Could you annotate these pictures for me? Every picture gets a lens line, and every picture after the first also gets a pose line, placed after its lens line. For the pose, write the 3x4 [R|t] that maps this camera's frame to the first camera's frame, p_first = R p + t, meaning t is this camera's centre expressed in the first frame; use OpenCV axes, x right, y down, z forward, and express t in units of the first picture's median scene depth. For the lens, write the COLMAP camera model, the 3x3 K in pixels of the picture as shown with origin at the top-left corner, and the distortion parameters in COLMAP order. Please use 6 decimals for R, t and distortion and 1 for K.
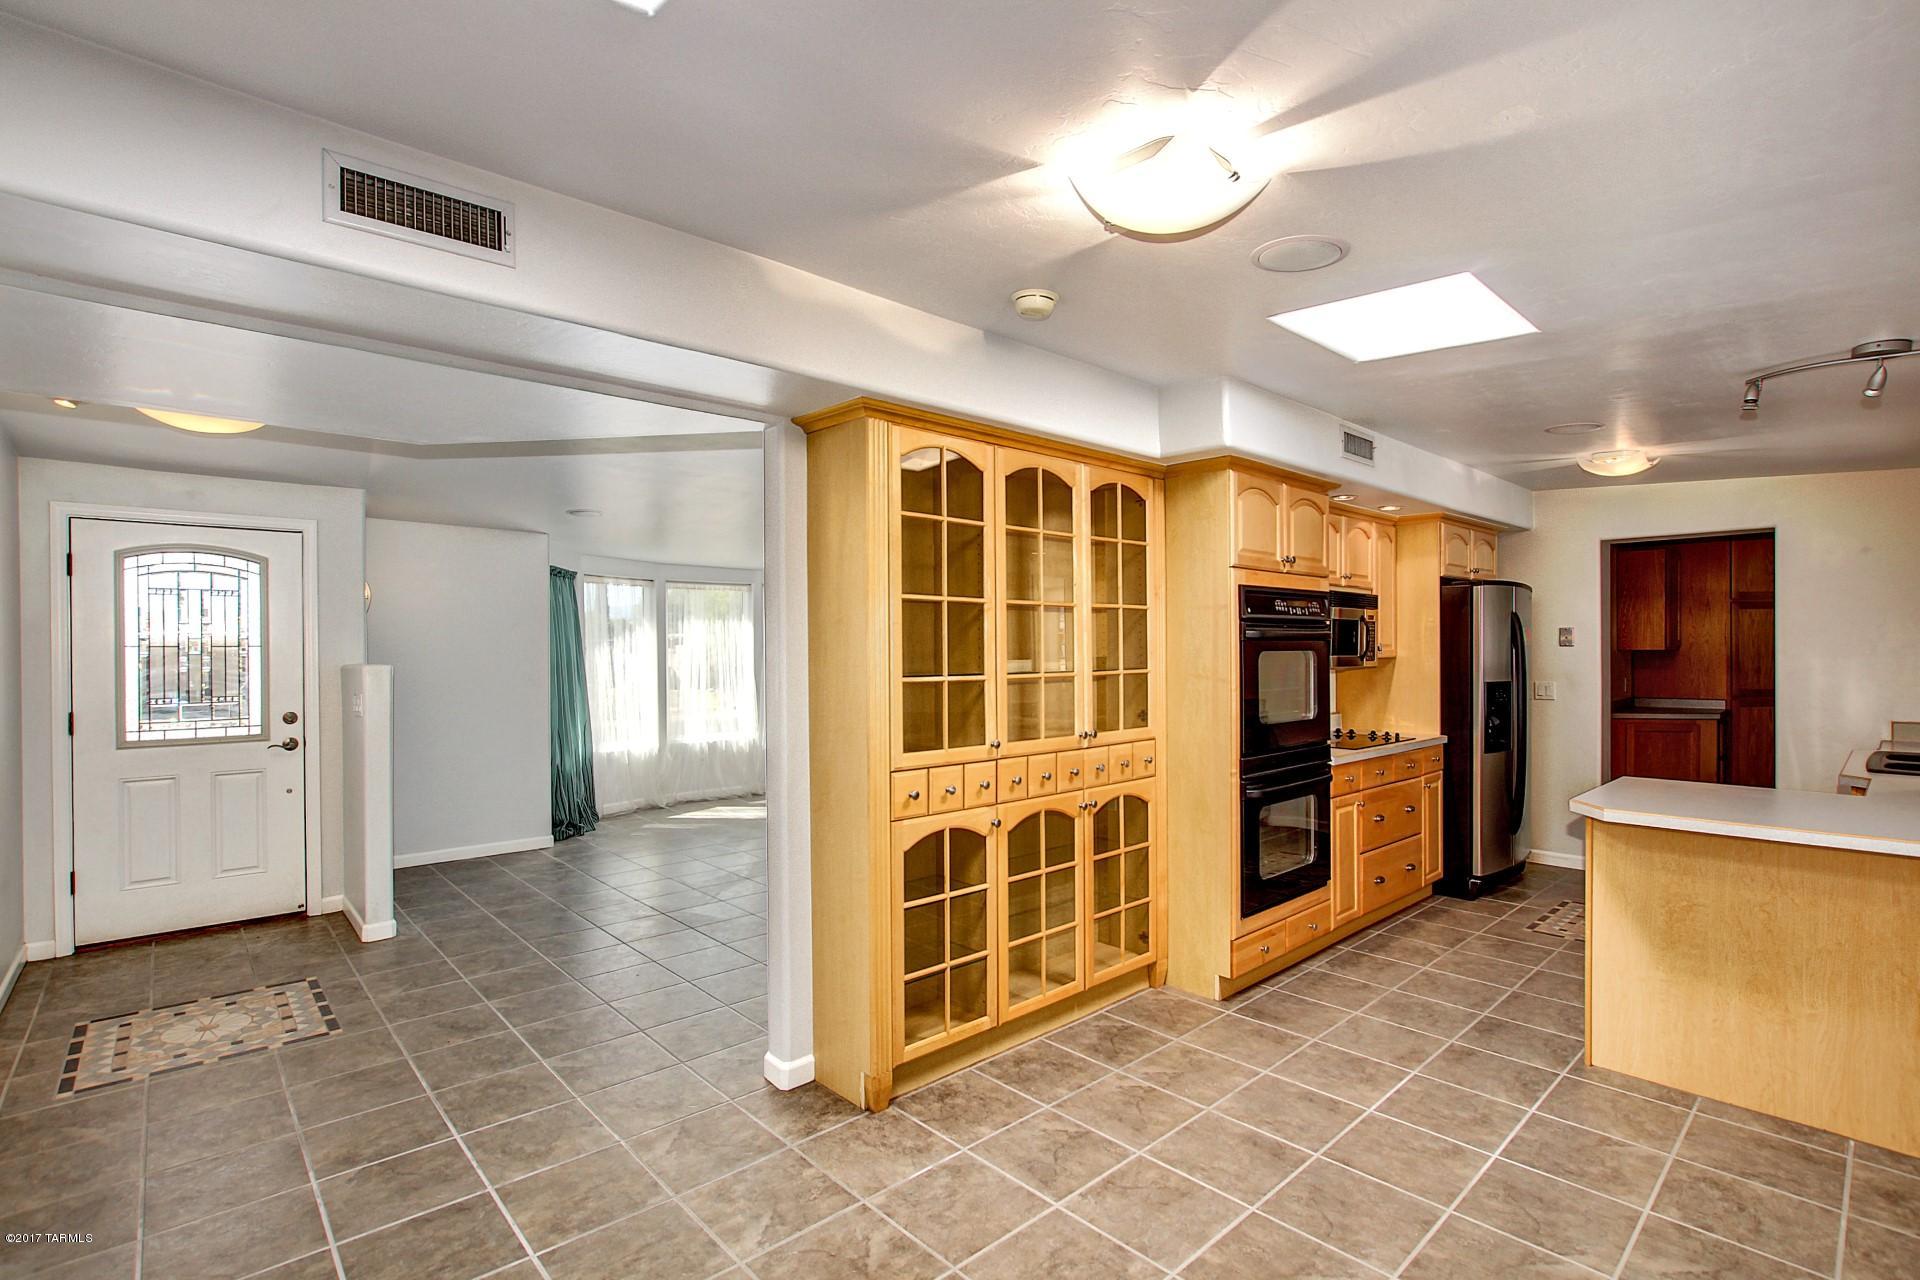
lens RADIAL K [[894.9, 0, 956.7], [0, 894.9, 654.6], [0, 0, 1]] dist [-0.023796, 0.000012]
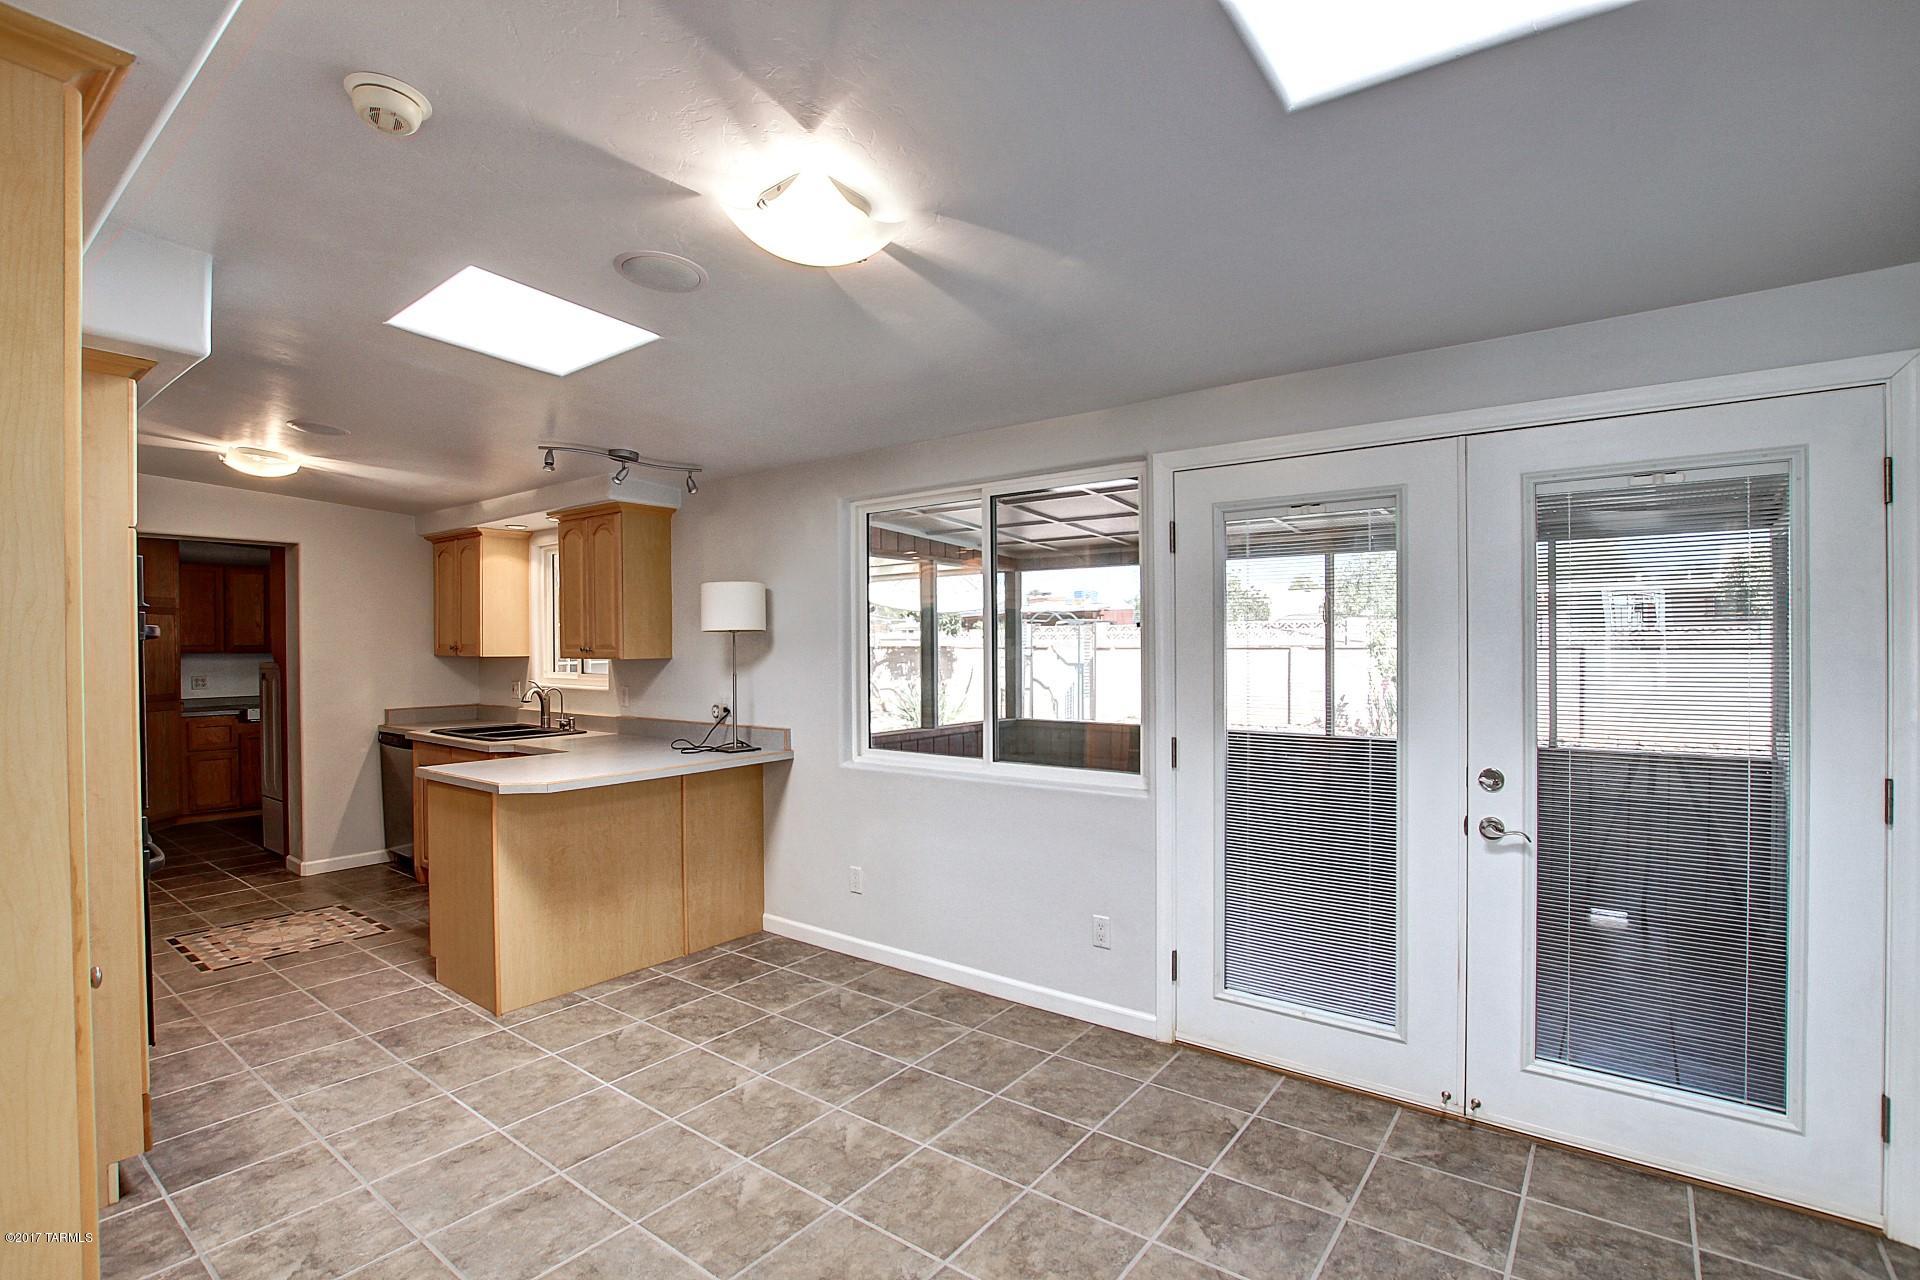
lens RADIAL K [[894.9, 0, 956.7], [0, 894.9, 654.6], [0, 0, 1]] dist [-0.023796, 0.000012]
pose [[-0.172260, -0.007597, 0.985022, -0.343172], [0.016293, 0.999811, 0.010560, -0.002588], [-0.984917, 0.017868, -0.172103, 0.405913]]
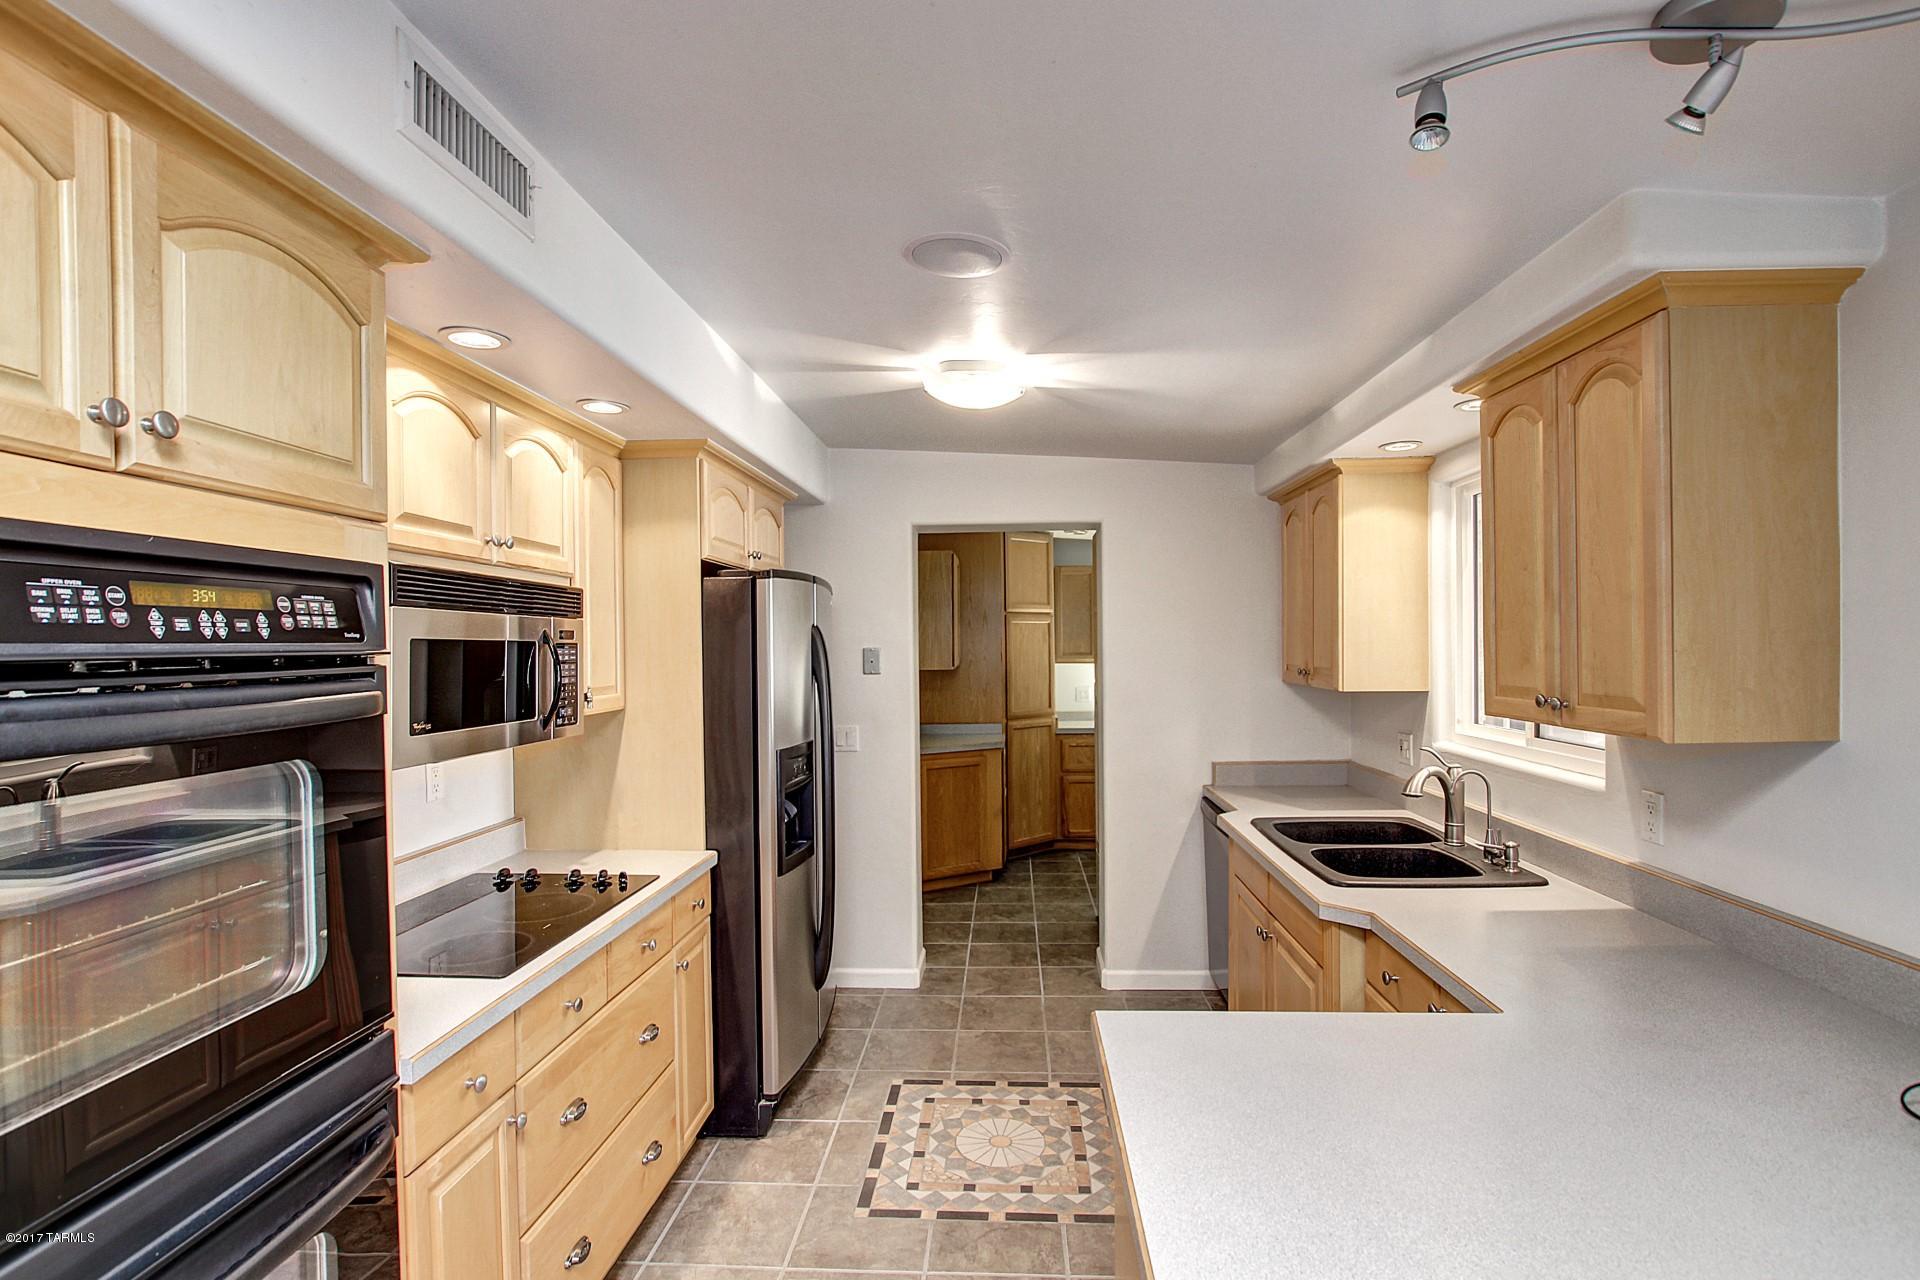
lens RADIAL K [[895.1, 0, 970.2], [0, 895.1, 646.1], [0, 0, 1]] dist [-0.029460, 0.001127]
pose [[0.707195, -0.004420, 0.707004, 0.309150], [0.013414, 0.999884, -0.007167, -0.032202], [-0.706891, 0.014552, 0.707173, 0.561158]]
